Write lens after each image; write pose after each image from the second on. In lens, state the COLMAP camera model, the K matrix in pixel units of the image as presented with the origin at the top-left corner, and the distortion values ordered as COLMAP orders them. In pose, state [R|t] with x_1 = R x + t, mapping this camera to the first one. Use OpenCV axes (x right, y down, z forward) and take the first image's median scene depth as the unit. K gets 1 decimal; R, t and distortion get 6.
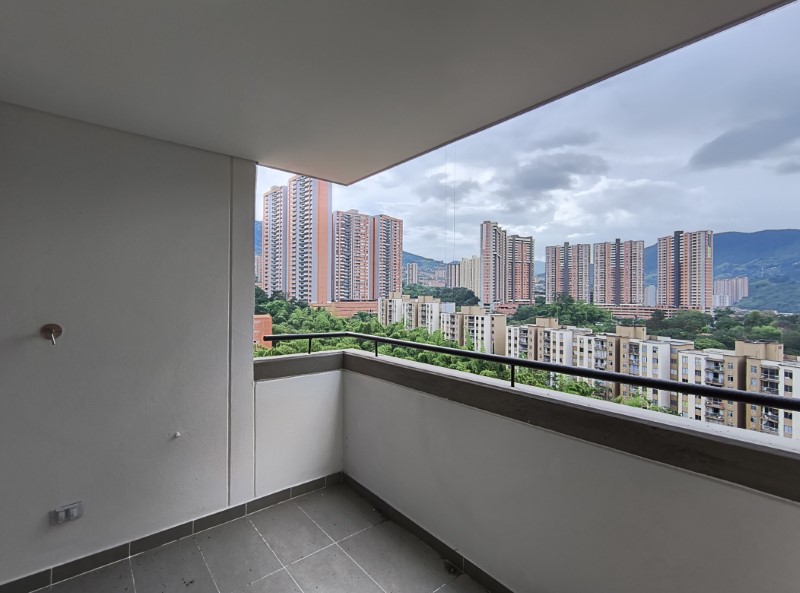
lens RADIAL K [[368.1, 0, 400.0], [0, 368.1, 296.5], [0, 0, 1]] dist [-0.001746, 0.000244]
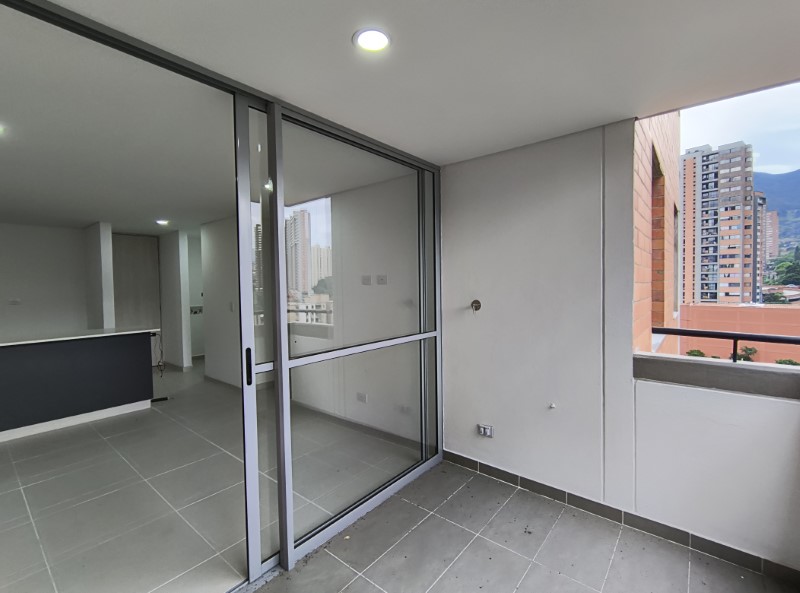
lens RADIAL K [[368.1, 0, 400.0], [0, 368.1, 296.5], [0, 0, 1]] dist [-0.001746, 0.000244]
pose [[0.172251, 0.024749, -0.984742, 0.382129], [0.016232, 0.999477, 0.027959, 0.008378], [0.984919, -0.020800, 0.171759, 0.350171]]
